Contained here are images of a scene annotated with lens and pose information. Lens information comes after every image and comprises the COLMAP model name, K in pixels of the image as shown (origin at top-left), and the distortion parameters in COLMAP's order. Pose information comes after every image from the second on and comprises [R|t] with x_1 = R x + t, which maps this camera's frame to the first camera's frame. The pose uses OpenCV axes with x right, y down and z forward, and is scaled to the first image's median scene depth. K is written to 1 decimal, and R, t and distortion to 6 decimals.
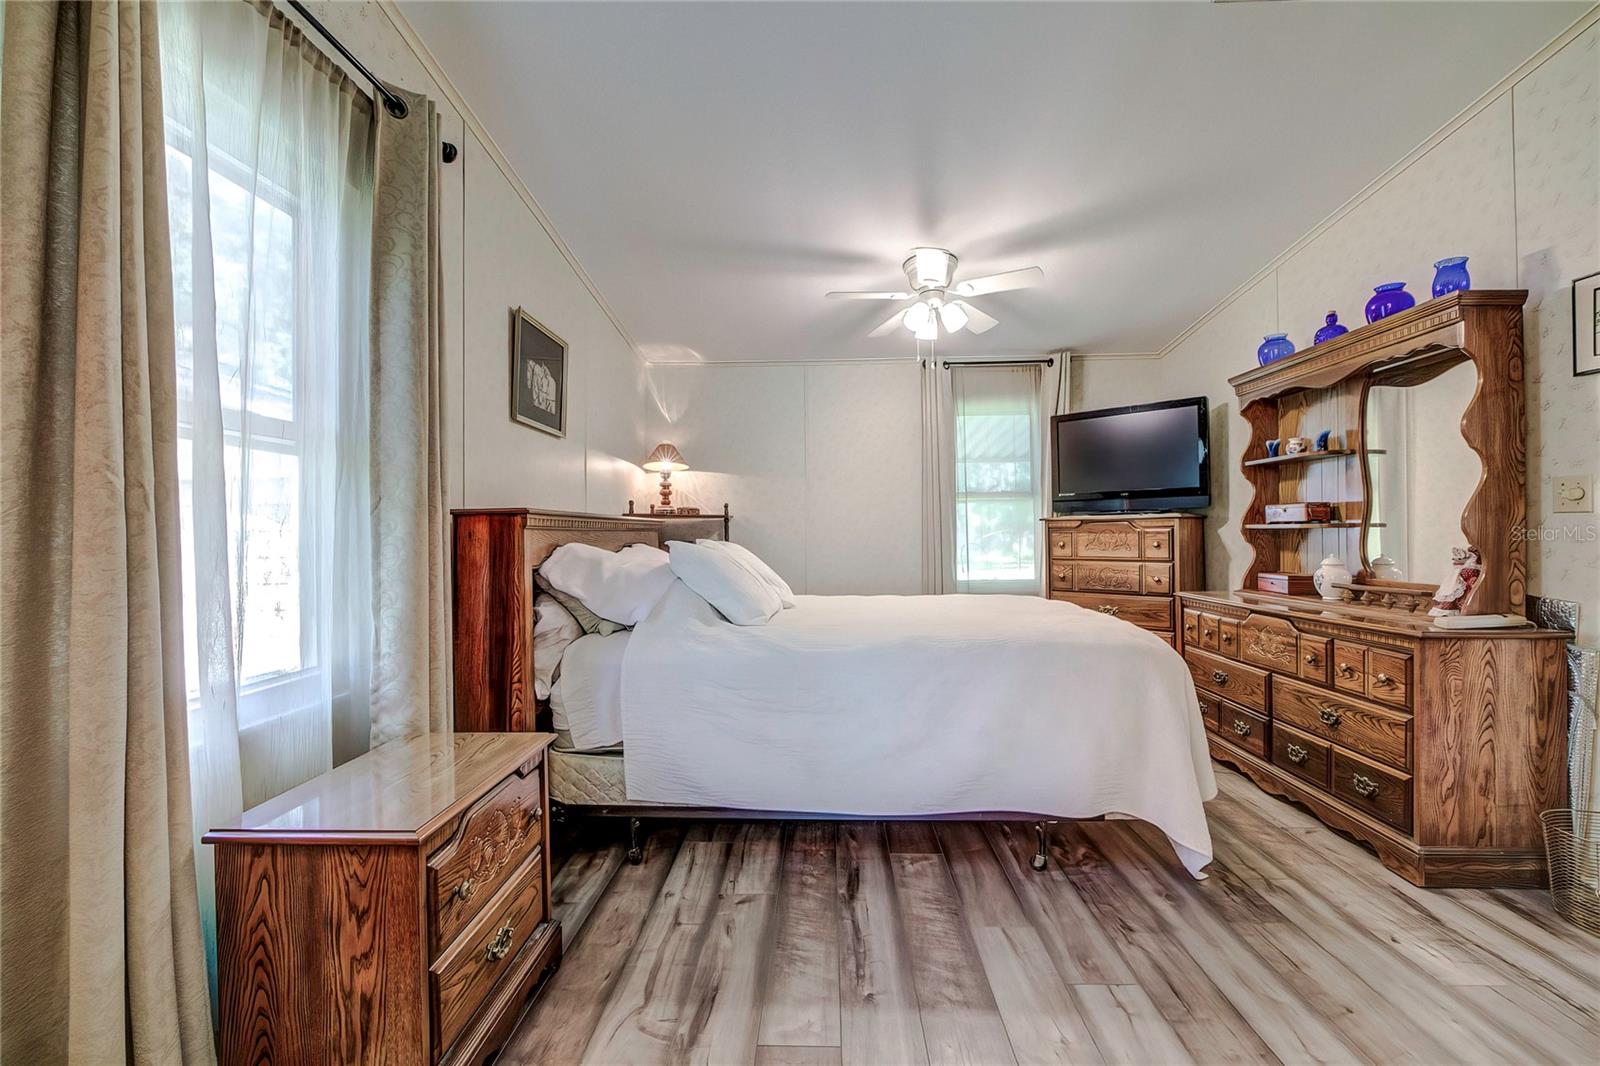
lens RADIAL K [[705.1, 0, 805.5], [0, 705.1, 534.1], [0, 0, 1]] dist [-0.019201, 0.003851]
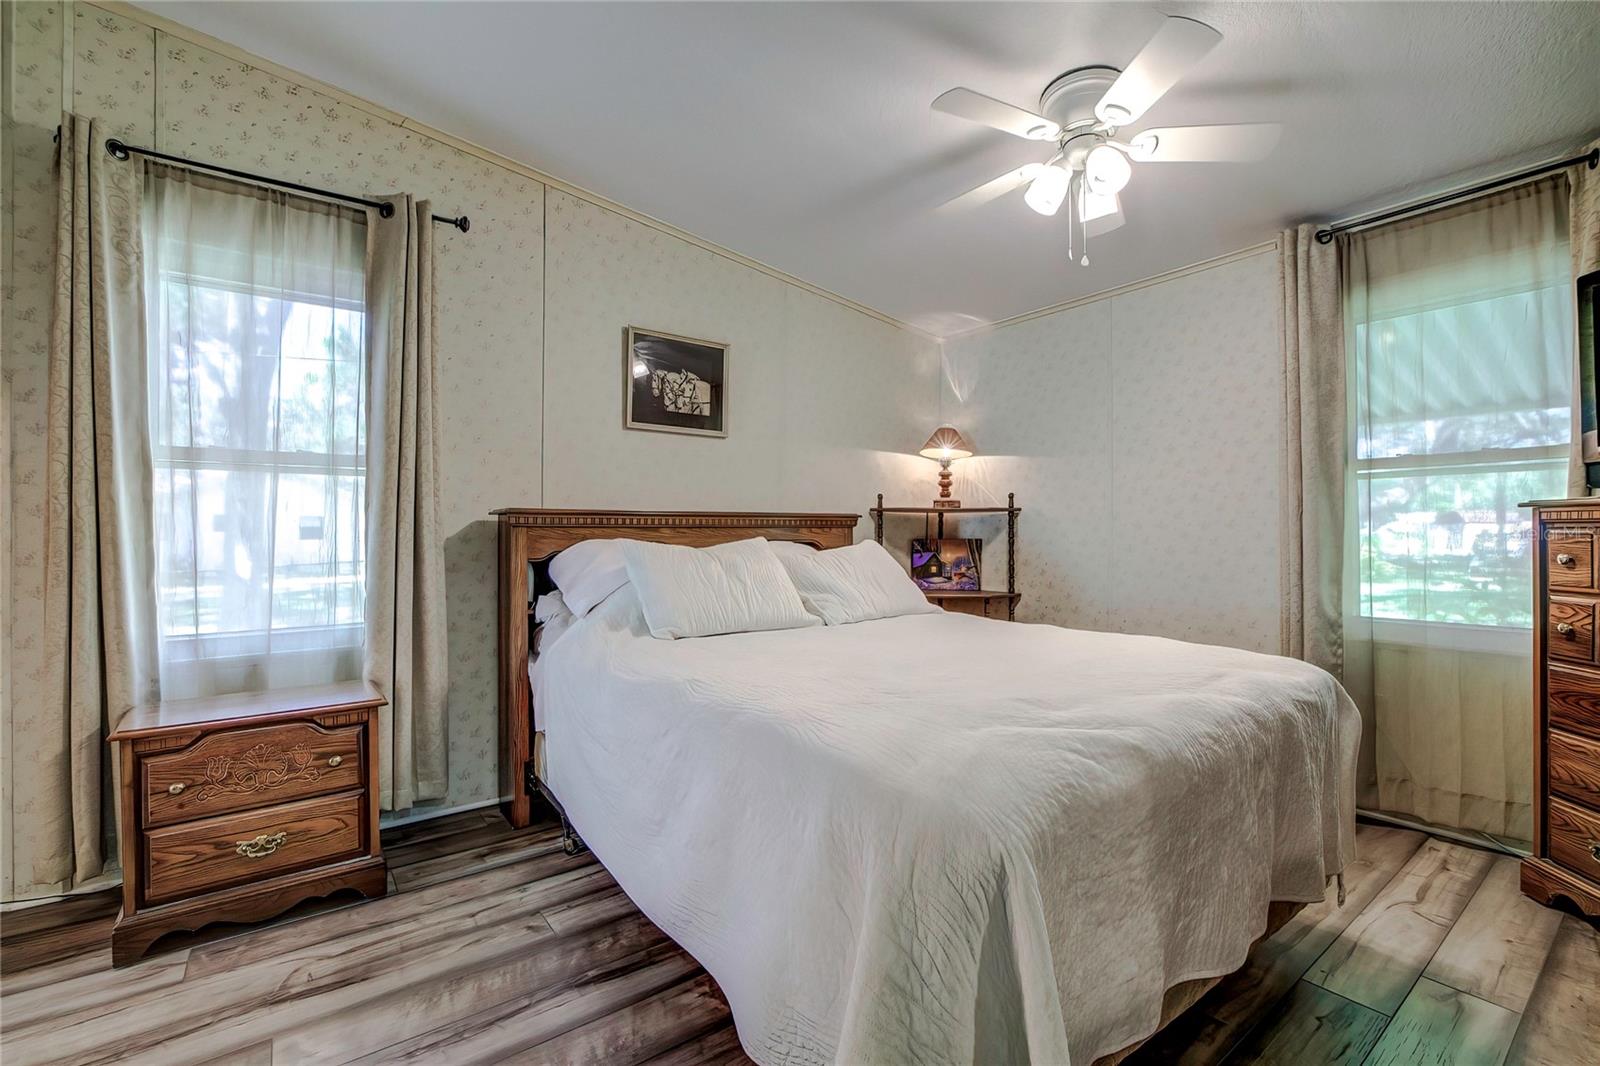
lens RADIAL K [[705.1, 0, 790.1], [0, 705.1, 532.9], [0, 0, 1]] dist [-0.019201, 0.003851]
pose [[0.614469, 0.008523, -0.788895, 0.408142], [-0.003794, 0.999962, 0.007849, -0.003556], [0.788932, -0.001830, 0.614478, 0.338501]]
